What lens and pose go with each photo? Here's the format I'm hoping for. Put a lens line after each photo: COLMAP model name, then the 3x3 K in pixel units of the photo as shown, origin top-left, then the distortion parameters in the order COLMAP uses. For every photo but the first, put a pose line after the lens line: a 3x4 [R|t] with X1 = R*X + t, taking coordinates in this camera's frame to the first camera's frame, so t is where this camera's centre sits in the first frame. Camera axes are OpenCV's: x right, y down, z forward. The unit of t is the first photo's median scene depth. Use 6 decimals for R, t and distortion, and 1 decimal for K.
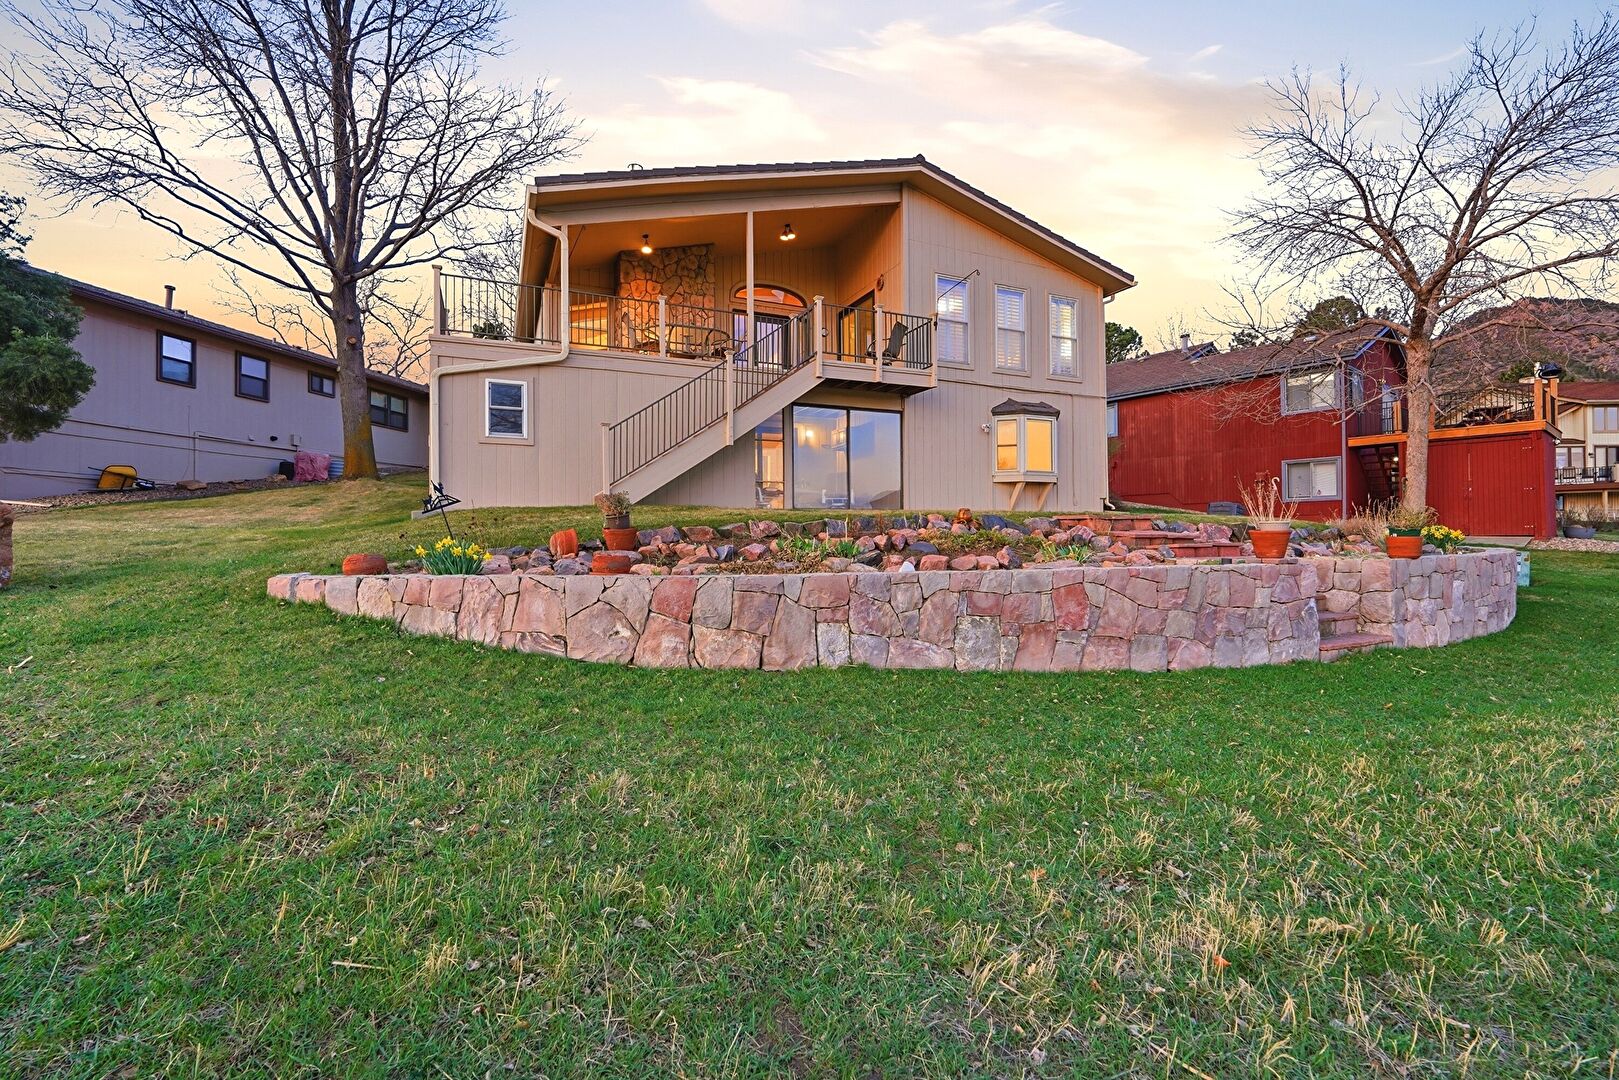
lens RADIAL K [[706.6, 0, 806.1], [0, 706.6, 535.4], [0, 0, 1]] dist [-0.002988, -0.000367]
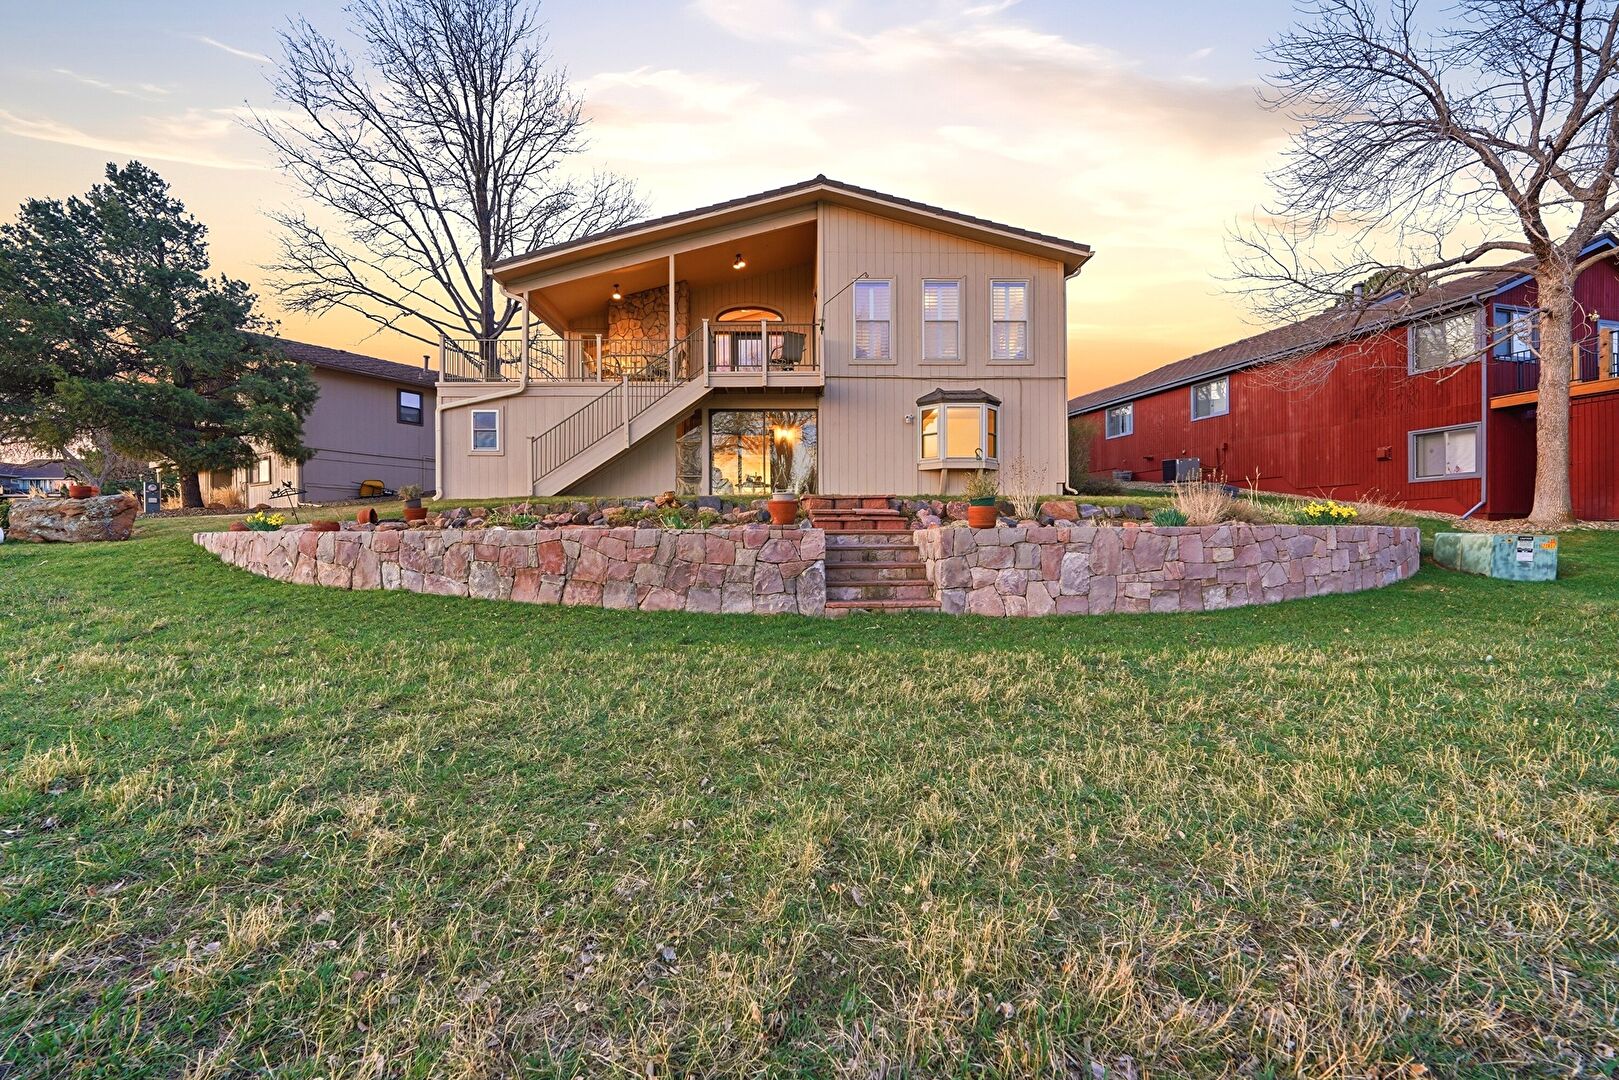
lens RADIAL K [[694.9, 0, 802.0], [0, 694.9, 552.5], [0, 0, 1]] dist [-0.003235, -0.000323]
pose [[0.914728, 0.011194, -0.403914, 0.647241], [-0.002052, 0.999732, 0.023060, 0.028313], [0.404064, -0.020264, 0.914506, -0.016390]]
